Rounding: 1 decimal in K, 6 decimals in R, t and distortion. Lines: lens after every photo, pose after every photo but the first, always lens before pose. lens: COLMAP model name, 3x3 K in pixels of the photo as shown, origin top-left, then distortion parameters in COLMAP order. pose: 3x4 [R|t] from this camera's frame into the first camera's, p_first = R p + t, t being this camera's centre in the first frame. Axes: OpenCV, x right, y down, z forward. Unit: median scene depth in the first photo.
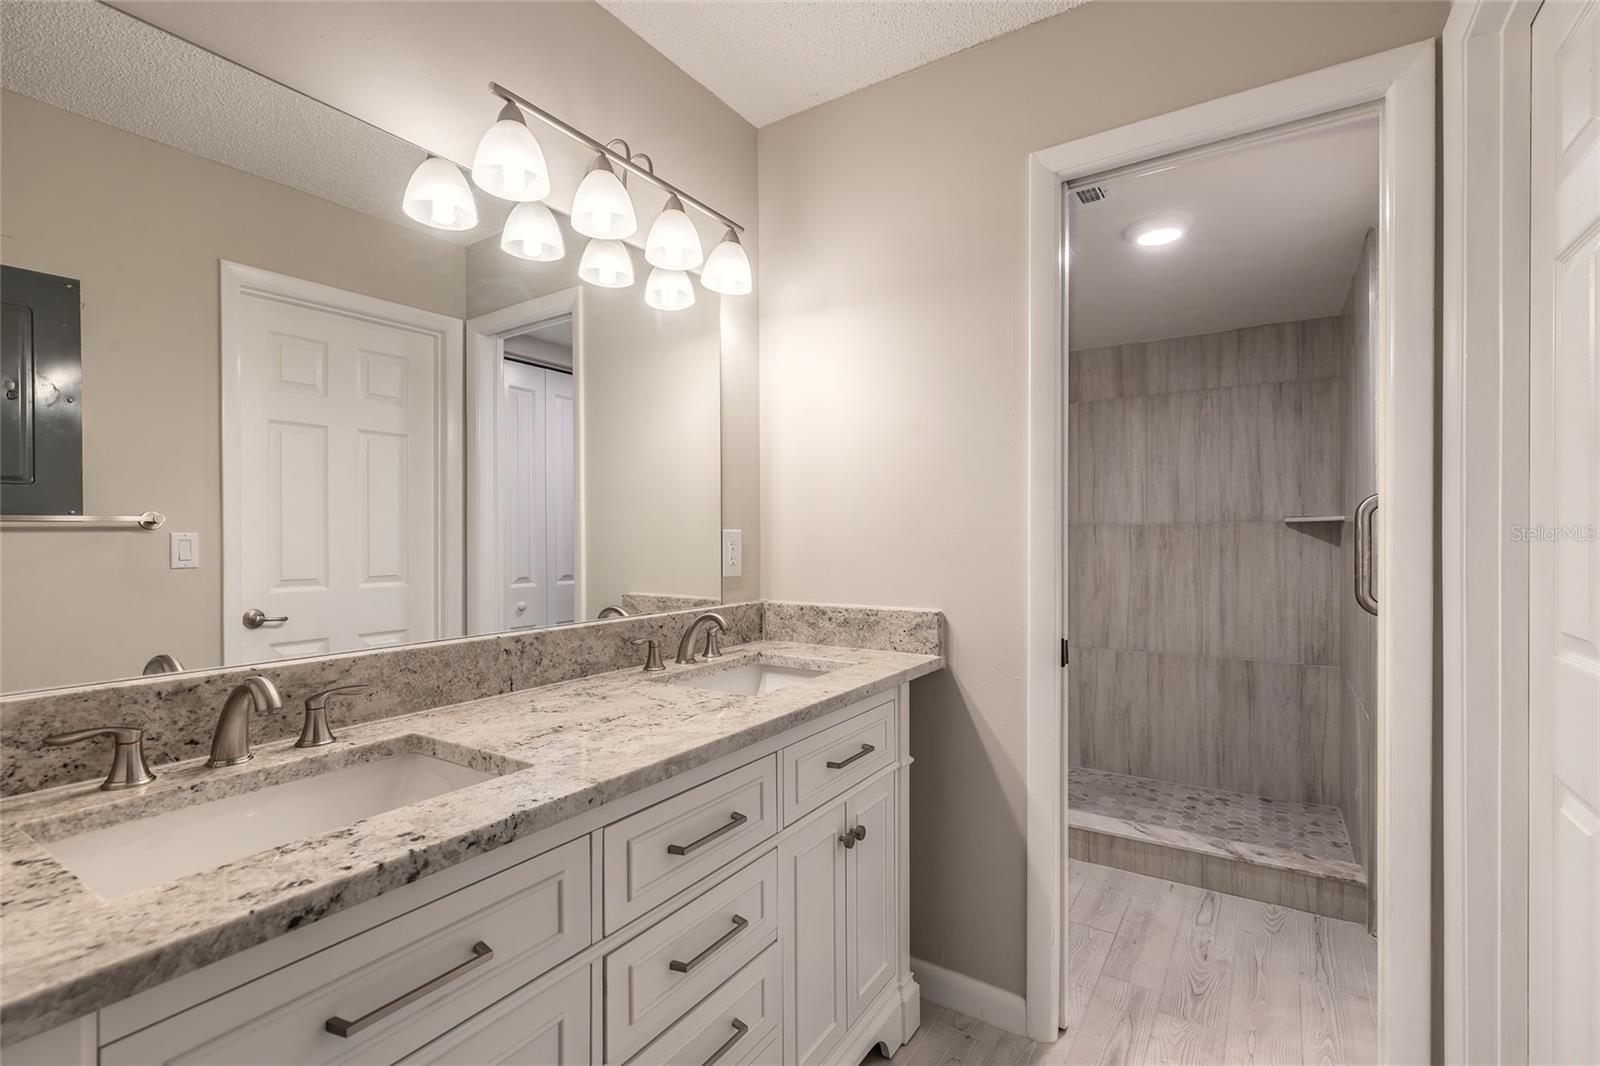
lens RADIAL K [[720.4, 0, 795.0], [0, 720.4, 539.2], [0, 0, 1]] dist [0.011190, -0.004304]
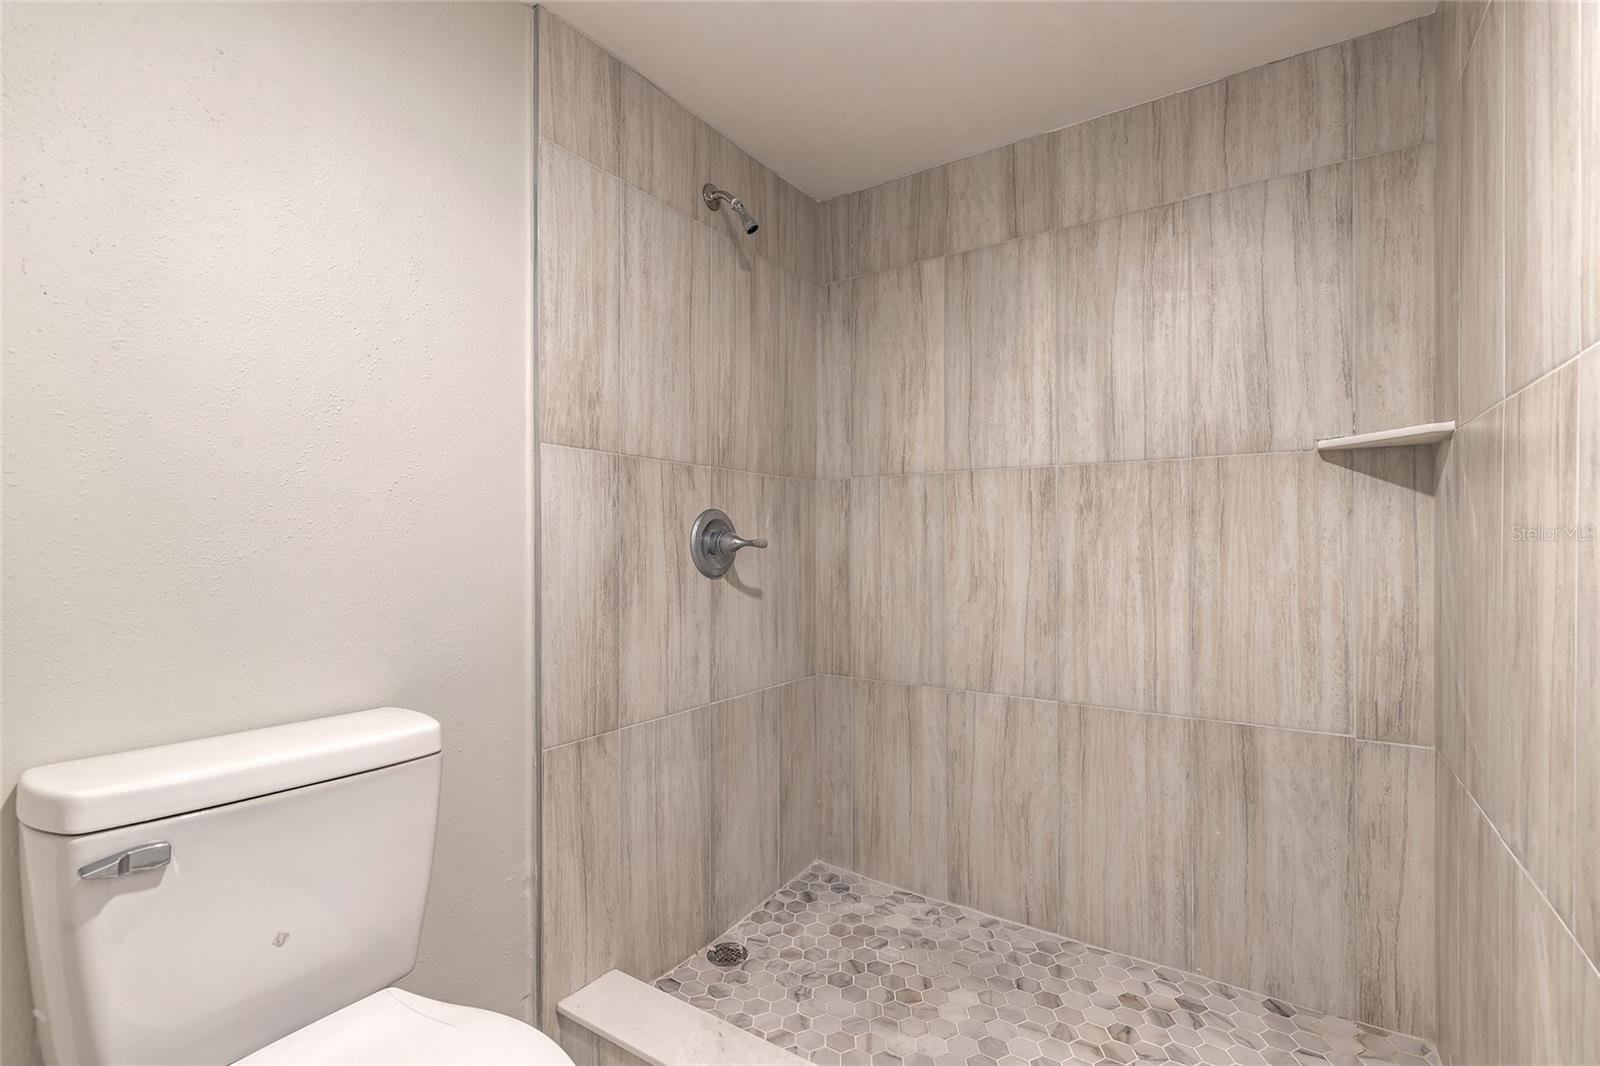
lens RADIAL K [[720.4, 0, 795.0], [0, 720.4, 539.2], [0, 0, 1]] dist [0.011190, -0.004304]
pose [[0.999746, 0.002789, -0.022379, 0.317494], [-0.002868, 0.999990, -0.003497, 0.038800], [0.022369, 0.003560, 0.999743, 0.476527]]
